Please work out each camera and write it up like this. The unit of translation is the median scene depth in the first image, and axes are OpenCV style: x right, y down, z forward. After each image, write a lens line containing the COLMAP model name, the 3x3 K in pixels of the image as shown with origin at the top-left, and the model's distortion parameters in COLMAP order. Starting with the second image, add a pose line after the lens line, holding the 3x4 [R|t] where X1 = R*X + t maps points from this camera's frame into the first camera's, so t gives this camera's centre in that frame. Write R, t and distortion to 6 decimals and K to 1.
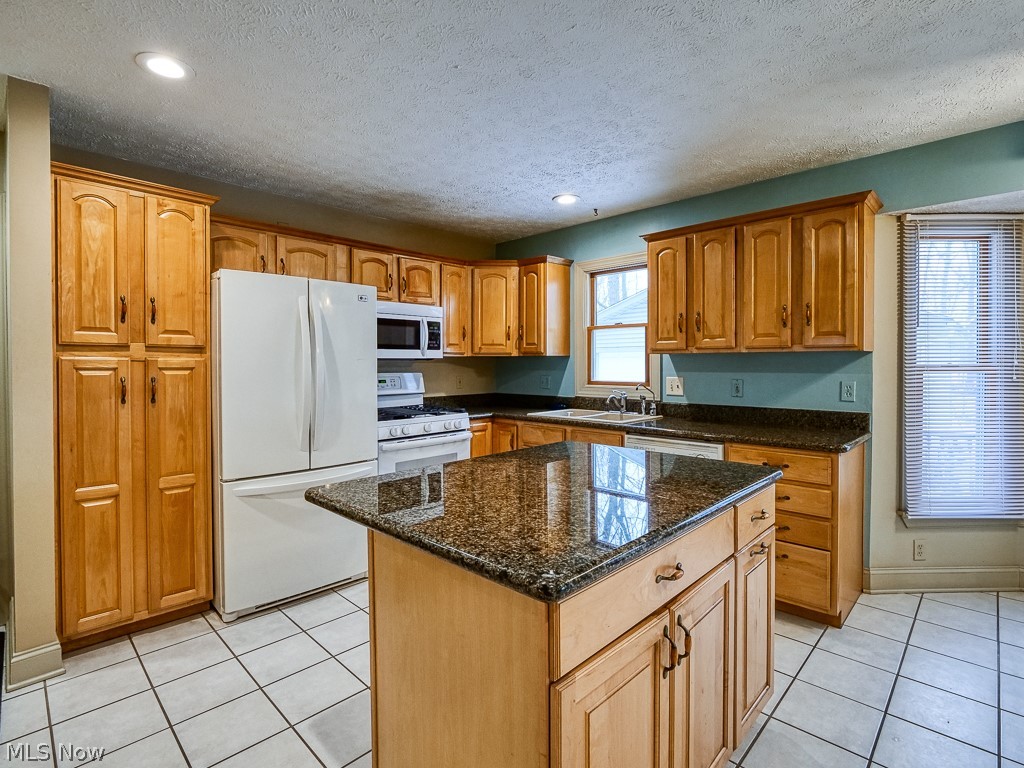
lens RADIAL K [[497.3, 0, 520.0], [0, 497.3, 371.9], [0, 0, 1]] dist [-0.011234, -0.002132]
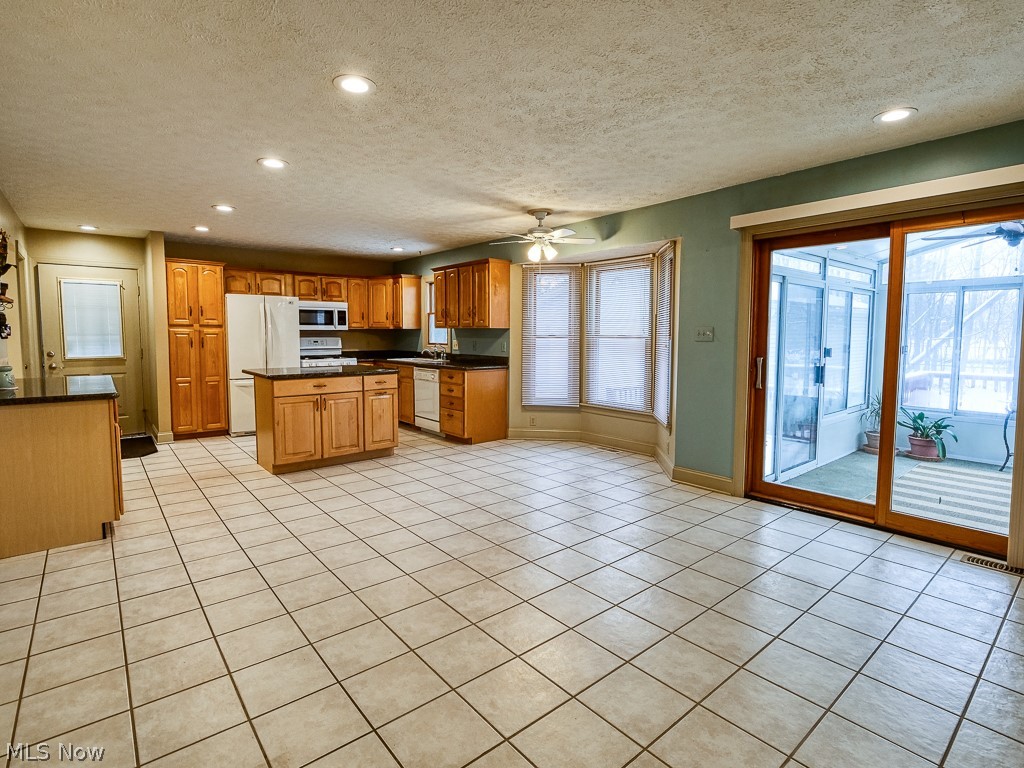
lens RADIAL K [[497.3, 0, 511.1], [0, 497.3, 370.6], [0, 0, 1]] dist [-0.011234, -0.002132]
pose [[0.994148, 0.015621, -0.106889, 0.830886], [-0.009257, 0.998168, 0.059783, 0.011229], [0.107627, -0.058444, 0.992472, -1.021980]]
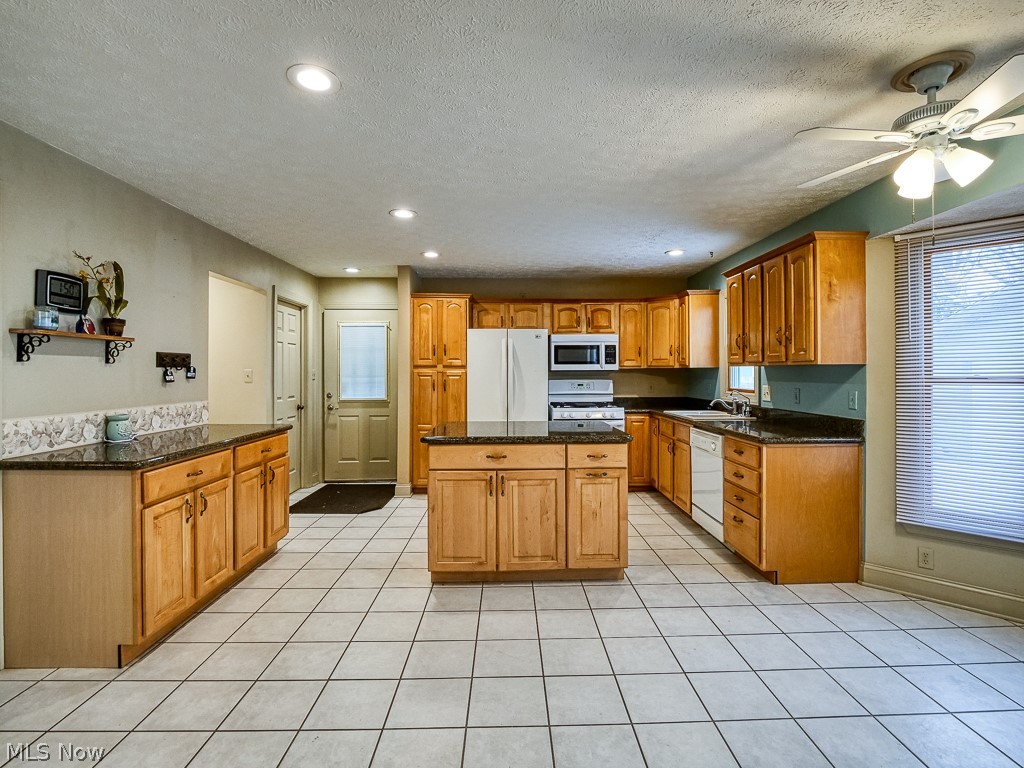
lens RADIAL K [[497.3, 0, 526.0], [0, 497.3, 371.2], [0, 0, 1]] dist [-0.011234, -0.002132]
pose [[0.719506, -0.000173, -0.694486, 0.811475], [-0.012213, 0.999842, -0.012903, -0.002101], [0.694378, 0.017766, 0.719391, -0.274481]]
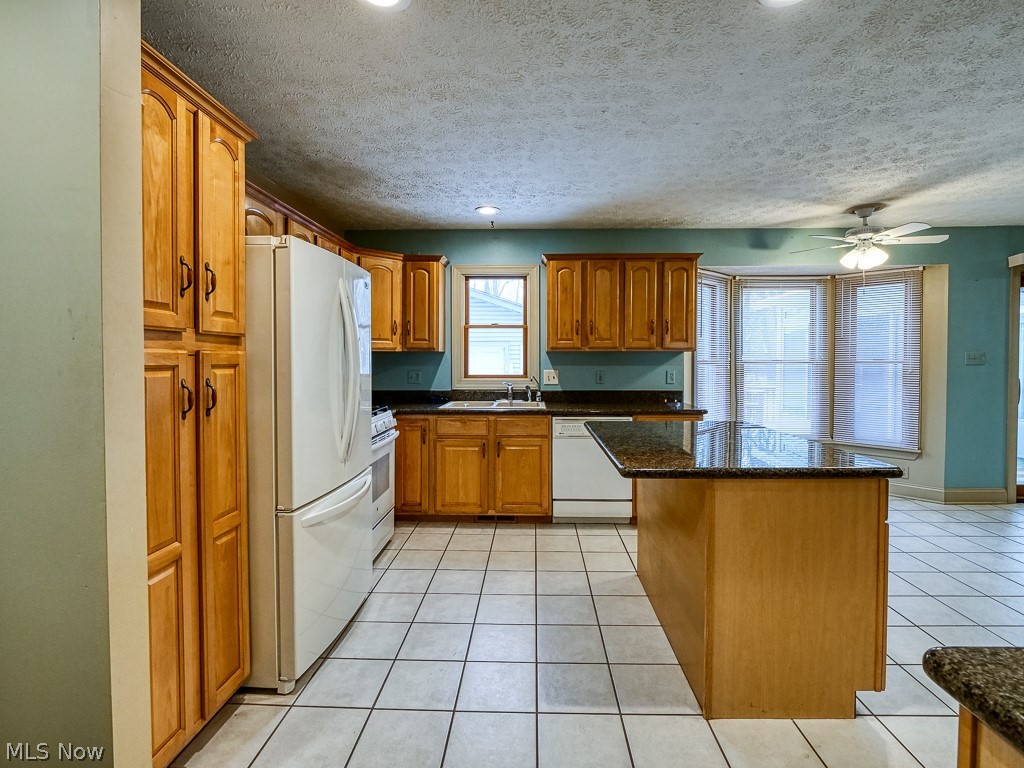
lens RADIAL K [[497.3, 0, 518.7], [0, 497.3, 370.7], [0, 0, 1]] dist [-0.011234, -0.002132]
pose [[0.741885, -0.014942, 0.670360, -0.659838], [0.009861, 0.999887, 0.011374, -0.003169], [-0.670454, -0.001828, 0.741948, 0.147271]]
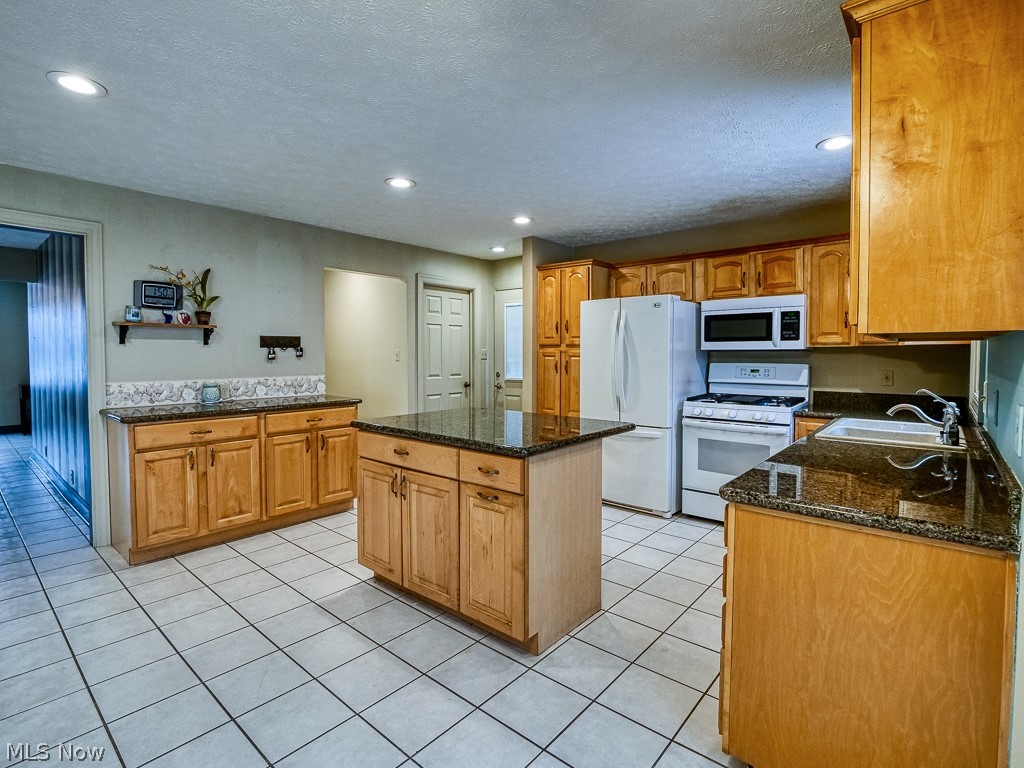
lens RADIAL K [[497.3, 0, 524.9], [0, 497.3, 374.4], [0, 0, 1]] dist [-0.011234, -0.002132]
pose [[0.077498, 0.046179, -0.995922, 0.916994], [-0.018471, 0.998822, 0.044877, -0.014714], [0.996821, 0.014917, 0.078260, 0.504565]]
